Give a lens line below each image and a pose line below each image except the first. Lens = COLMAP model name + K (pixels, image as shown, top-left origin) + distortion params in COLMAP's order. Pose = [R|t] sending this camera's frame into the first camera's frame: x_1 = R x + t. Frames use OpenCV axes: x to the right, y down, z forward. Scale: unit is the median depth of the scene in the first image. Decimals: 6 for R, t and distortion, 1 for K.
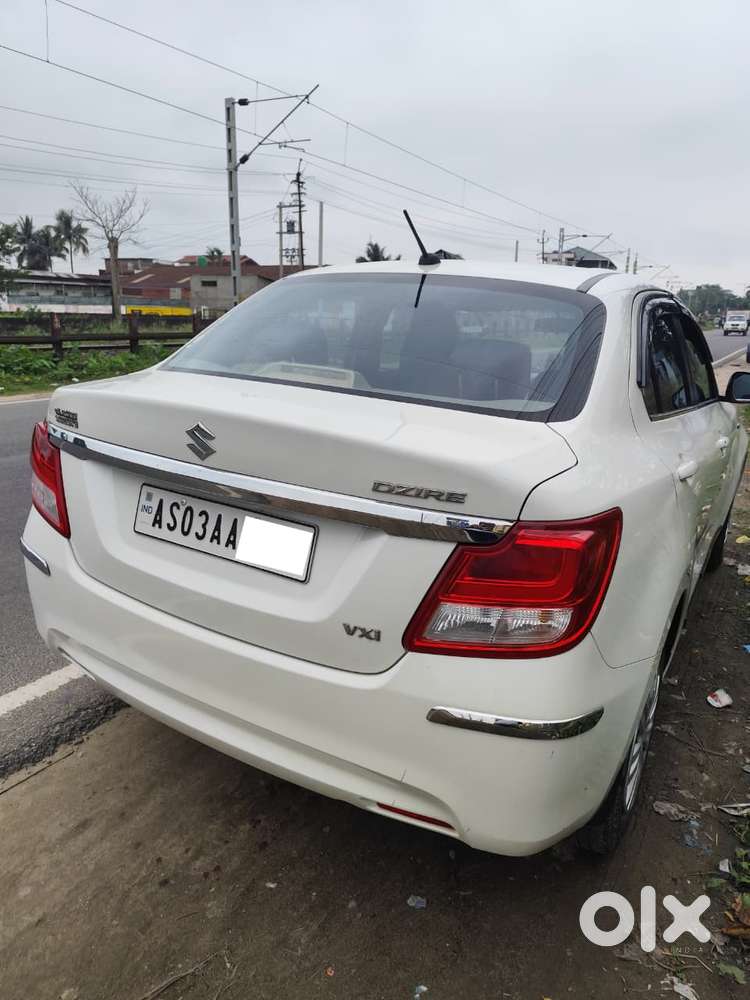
lens RADIAL K [[667.3, 0, 368.8], [0, 667.3, 501.3], [0, 0, 1]] dist [0.053999, -0.041599]
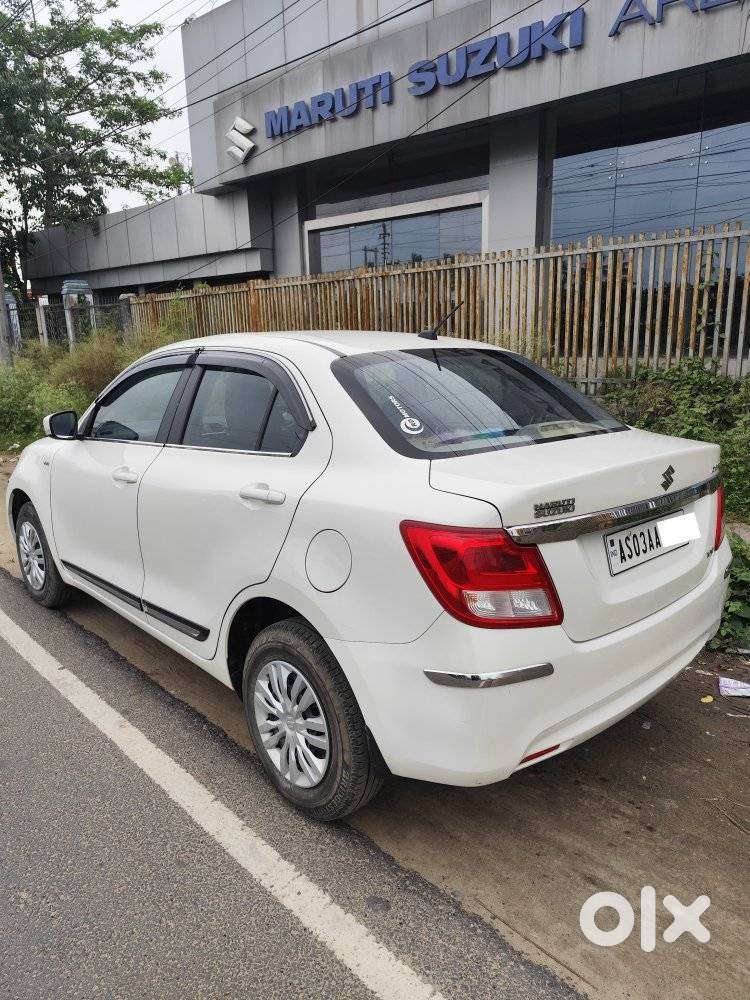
lens RADIAL K [[701.7, 0, 365.0], [0, 701.7, 500.6], [0, 0, 1]] dist [-0.002239, -0.009917]
pose [[0.284406, -0.250929, 0.925283, -1.689295], [0.287142, 0.943128, 0.167509, -0.441536], [-0.914693, 0.218047, 0.340283, 1.000536]]
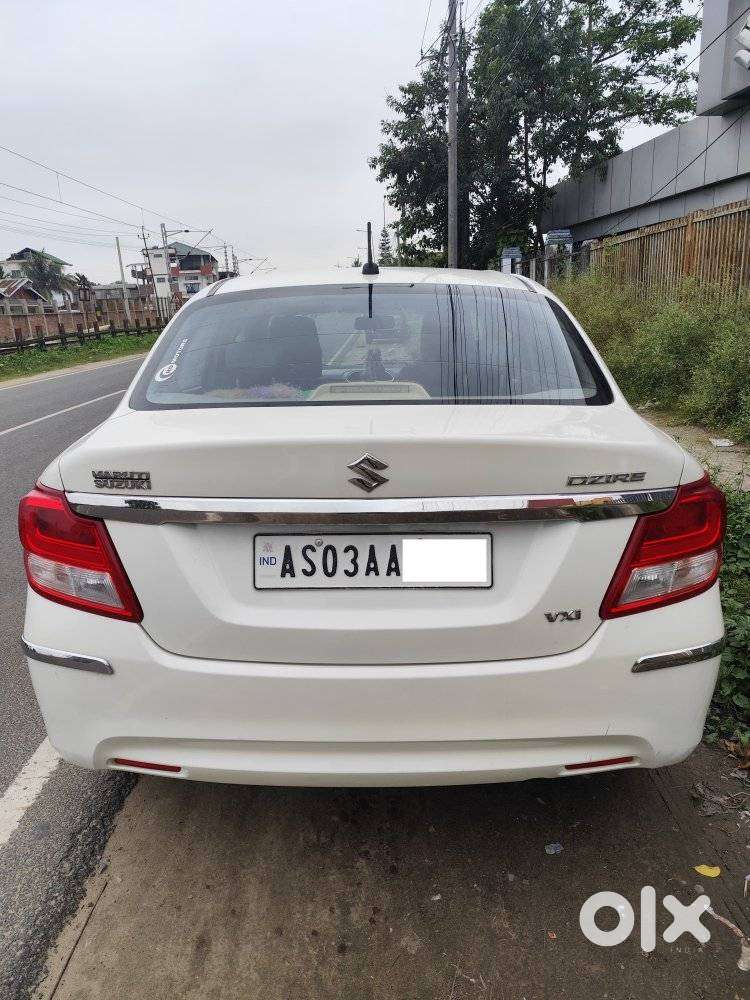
lens RADIAL K [[667.3, 0, 368.8], [0, 667.3, 501.3], [0, 0, 1]] dist [0.053999, -0.041599]
pose [[0.866952, -0.199083, 0.456904, -0.634993], [0.196745, 0.979007, 0.053261, -0.091734], [-0.457915, 0.043719, 0.887920, 0.140566]]
